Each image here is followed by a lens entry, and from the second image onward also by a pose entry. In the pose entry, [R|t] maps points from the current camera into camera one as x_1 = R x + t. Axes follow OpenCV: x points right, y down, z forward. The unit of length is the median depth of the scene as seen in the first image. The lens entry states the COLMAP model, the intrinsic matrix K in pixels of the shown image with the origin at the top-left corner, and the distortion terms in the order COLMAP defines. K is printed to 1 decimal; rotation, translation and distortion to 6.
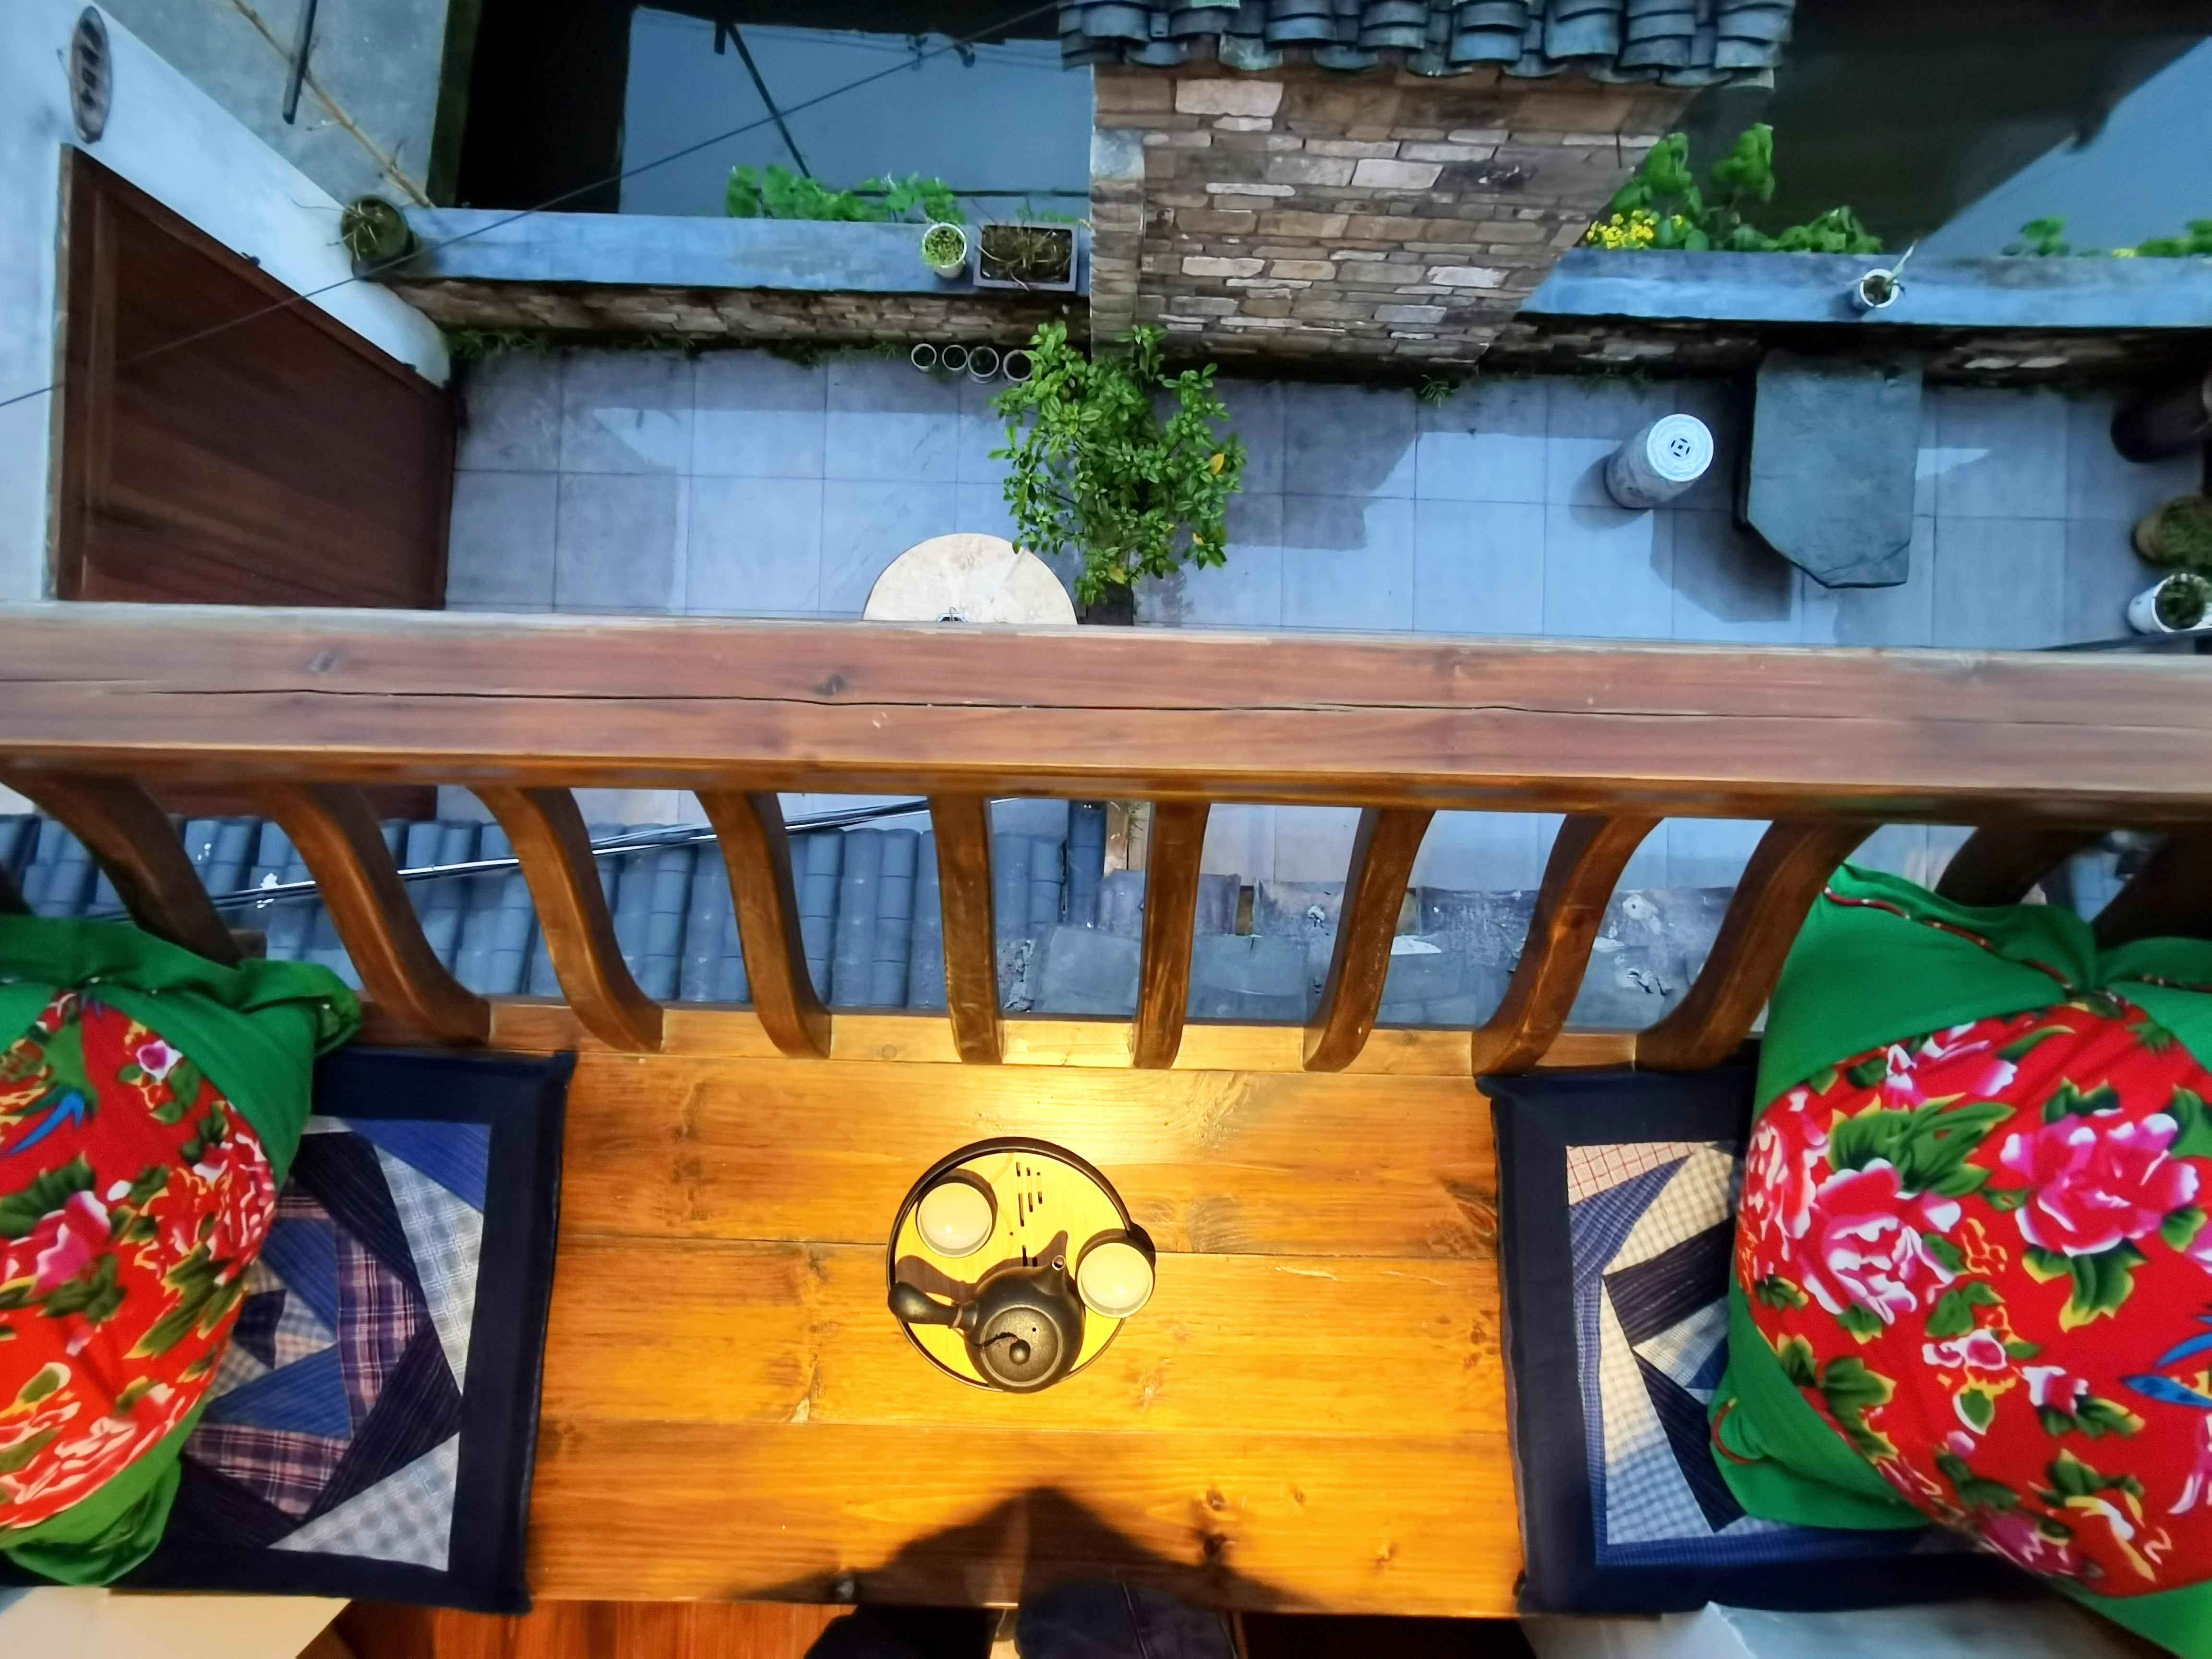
lens RADIAL K [[1236.8, 0, 1116.2], [0, 1236.8, 816.0], [0, 0, 1]] dist [-0.001312, 0.011062]
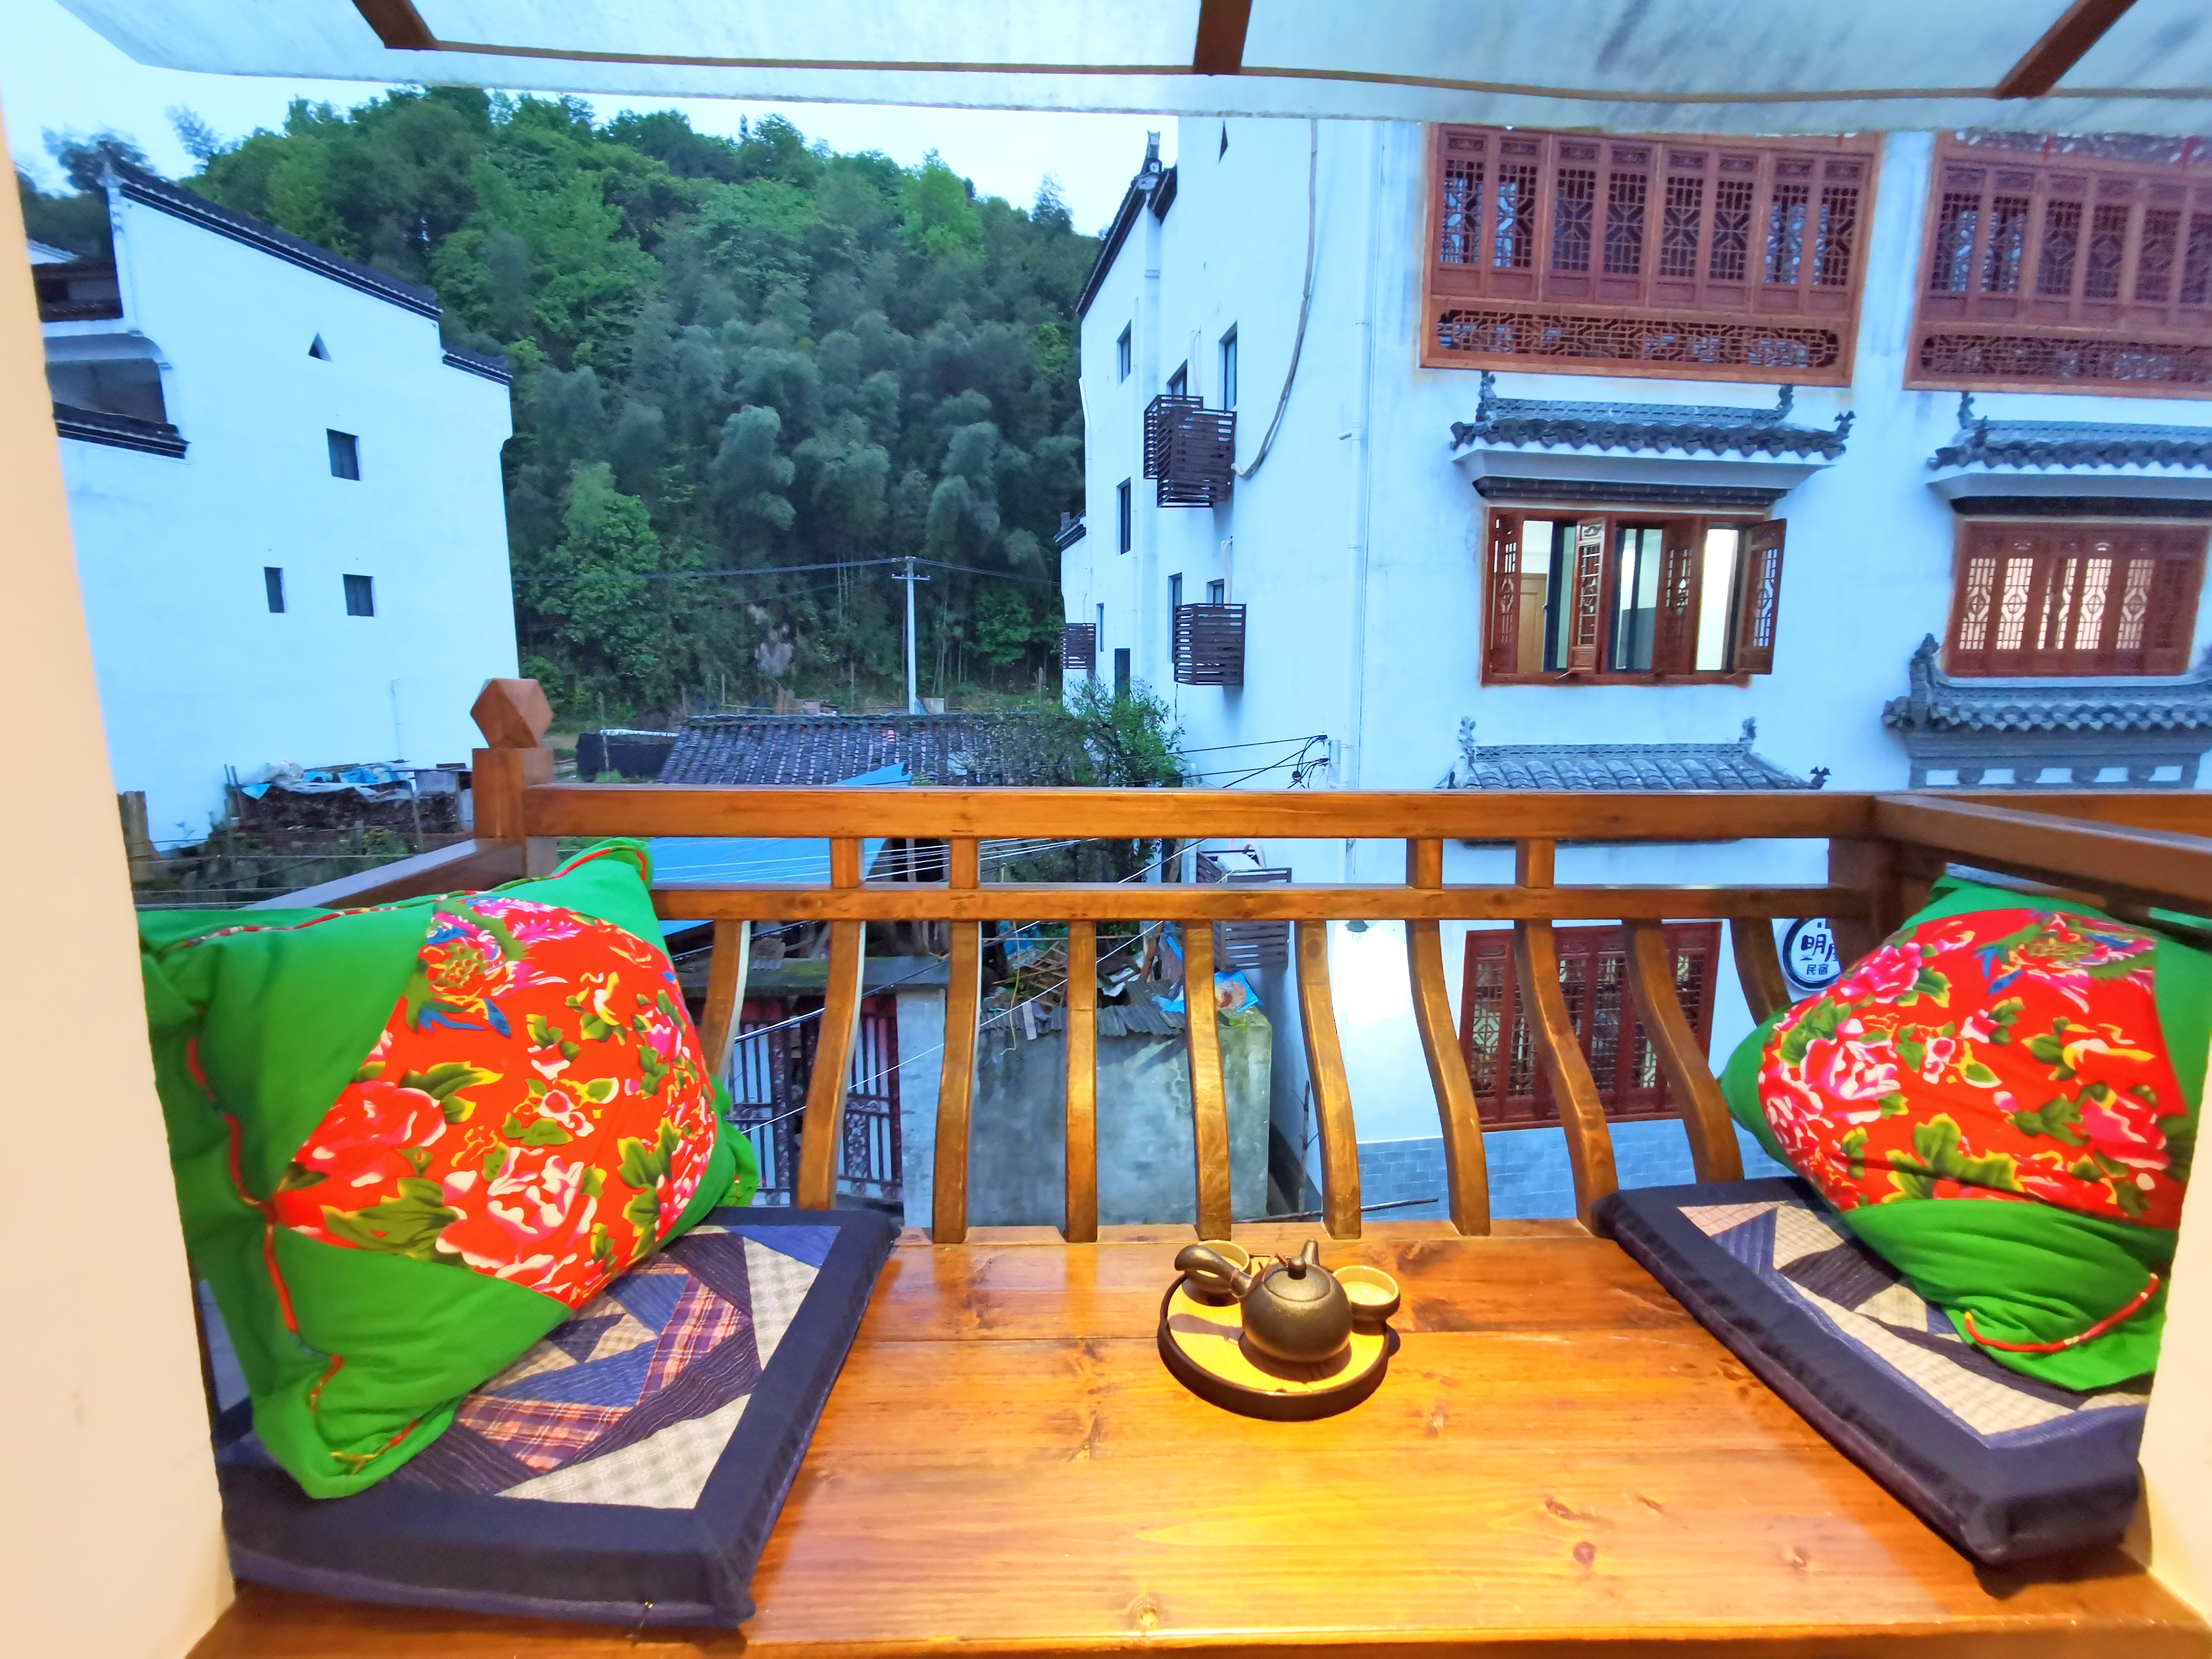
lens RADIAL K [[1062.2, 0, 1119.2], [0, 1062.2, 814.7], [0, 0, 1]] dist [-0.040707, 0.038218]
pose [[0.997587, -0.024658, 0.064903, -0.282449], [0.067943, 0.154350, -0.985677, 1.263292], [0.014287, 0.987709, 0.155653, 0.423600]]
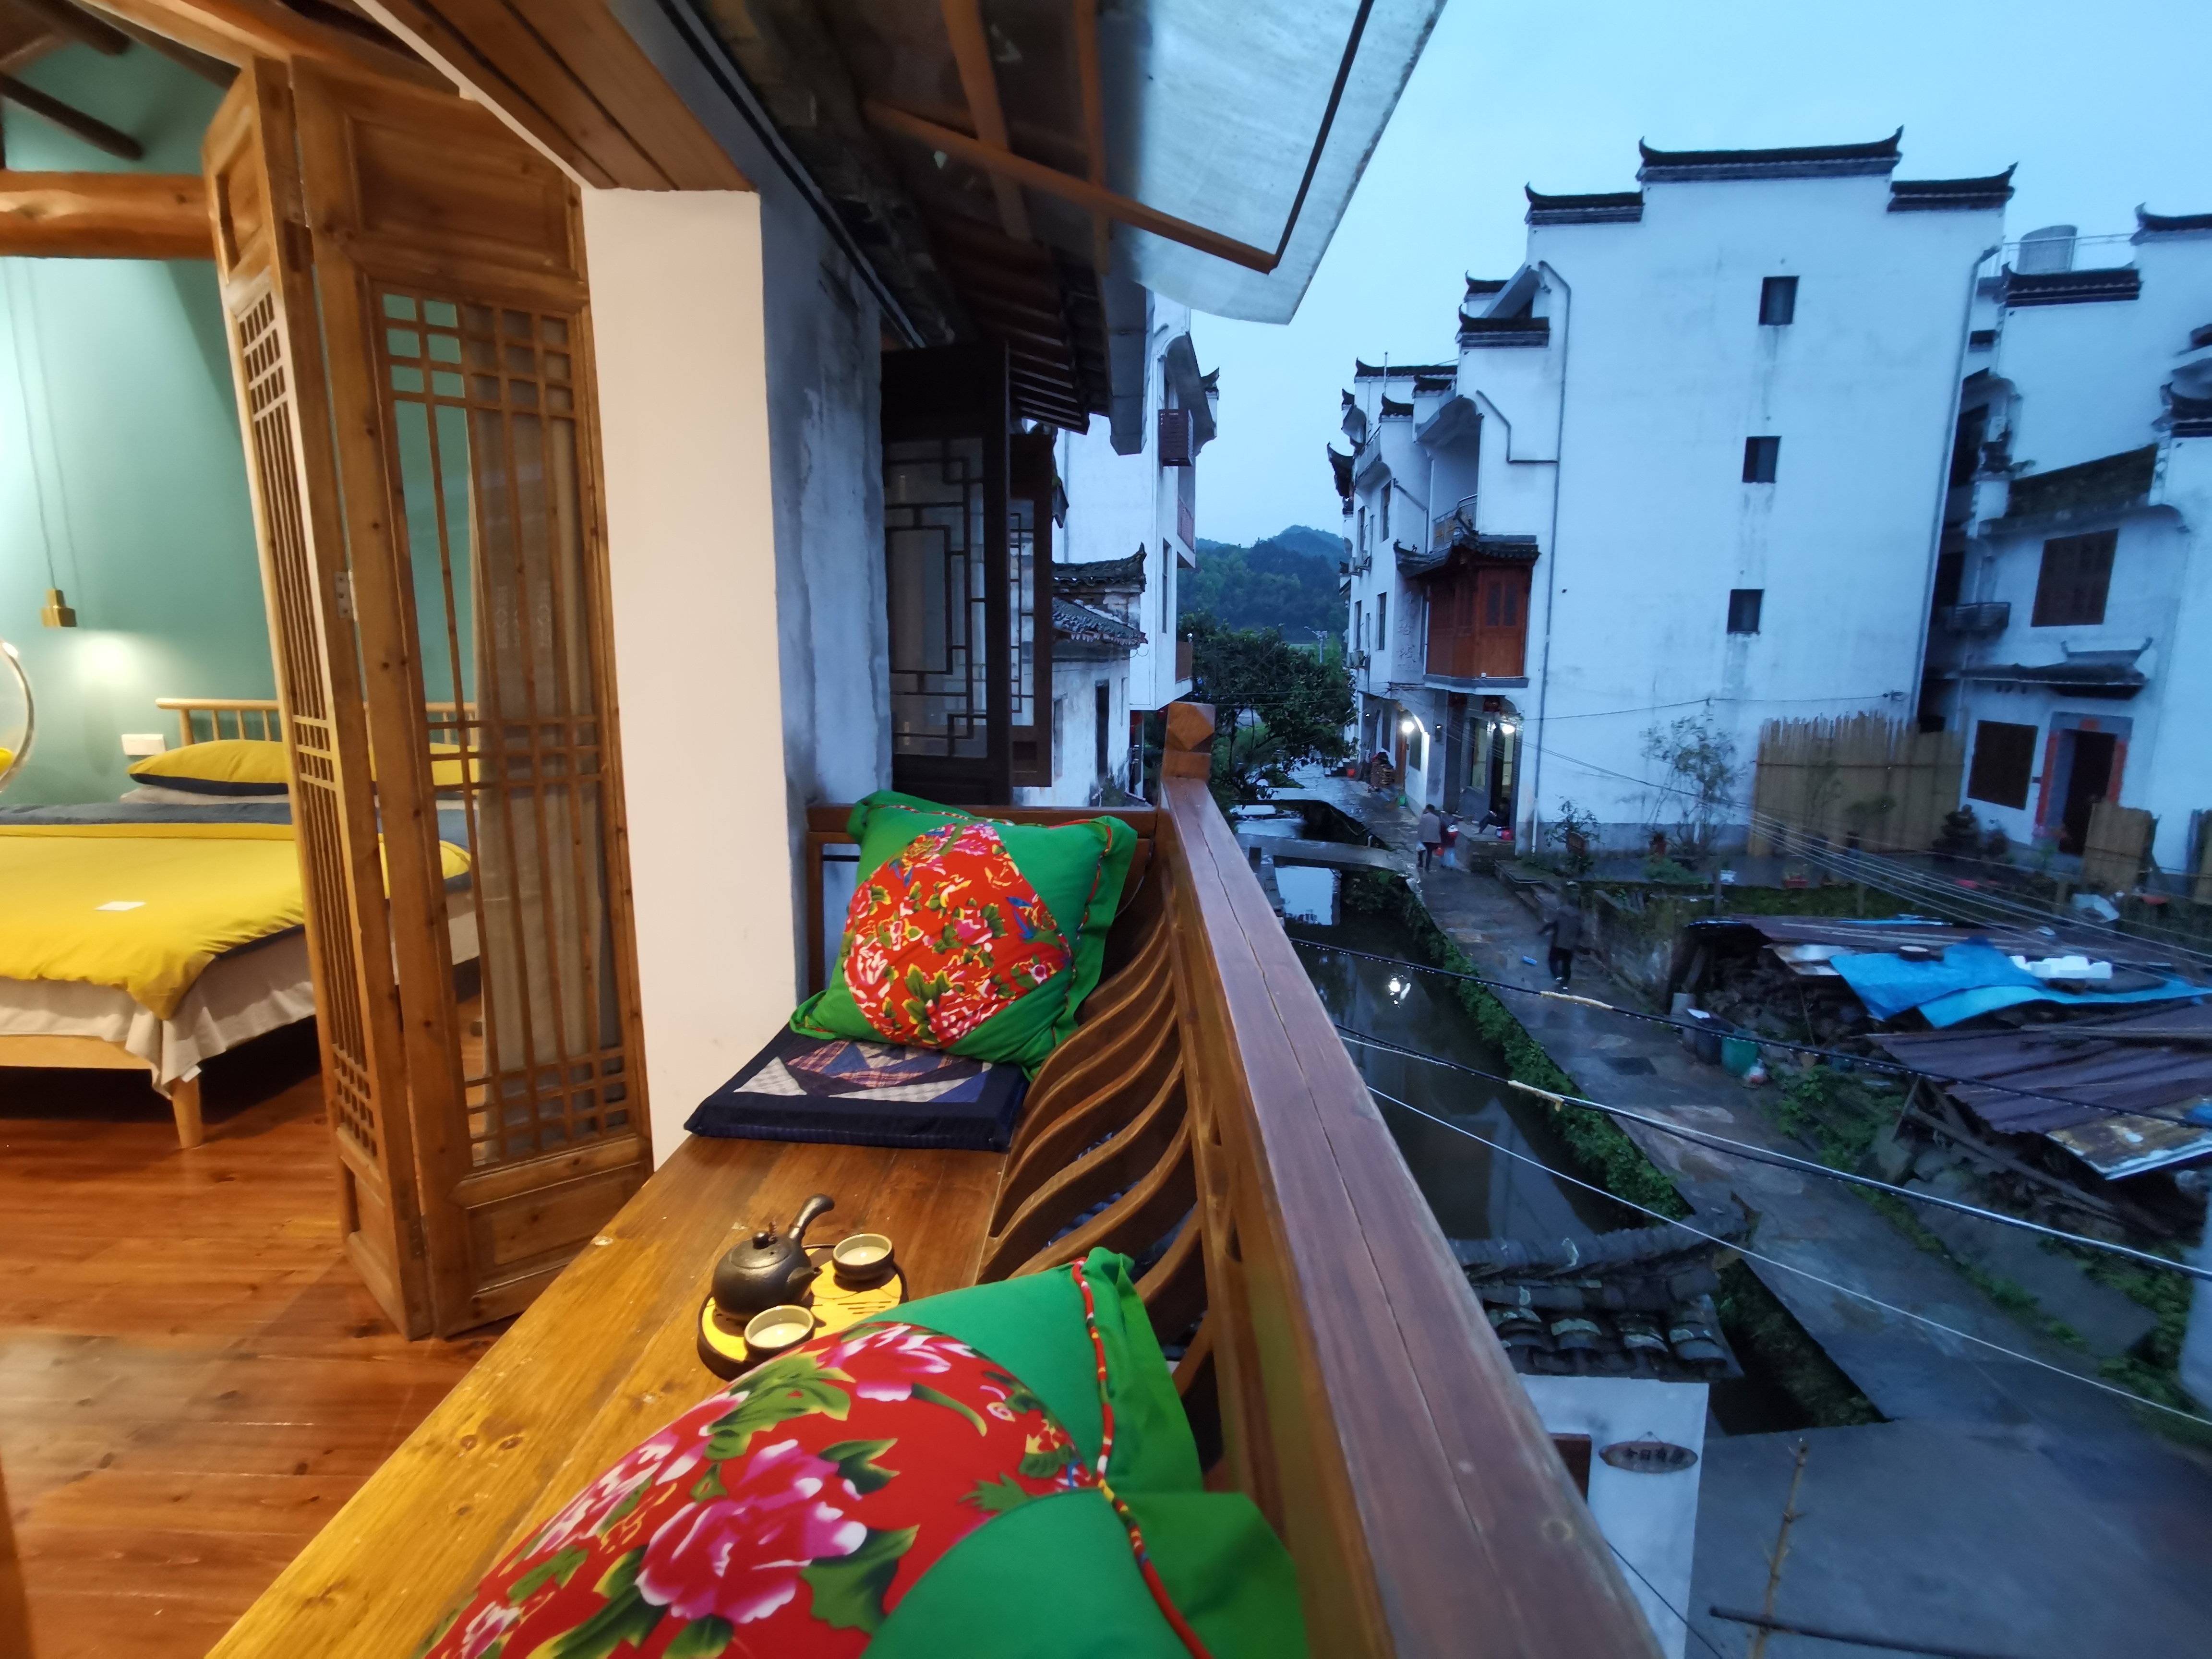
lens RADIAL K [[1062.2, 0, 1119.2], [0, 1062.2, 814.7], [0, 0, 1]] dist [-0.040707, 0.038218]
pose [[0.004920, 0.139270, -0.990242, 0.928974], [-0.999987, 0.002008, -0.004686, 0.051144], [0.001336, 0.990252, 0.139278, 0.385704]]
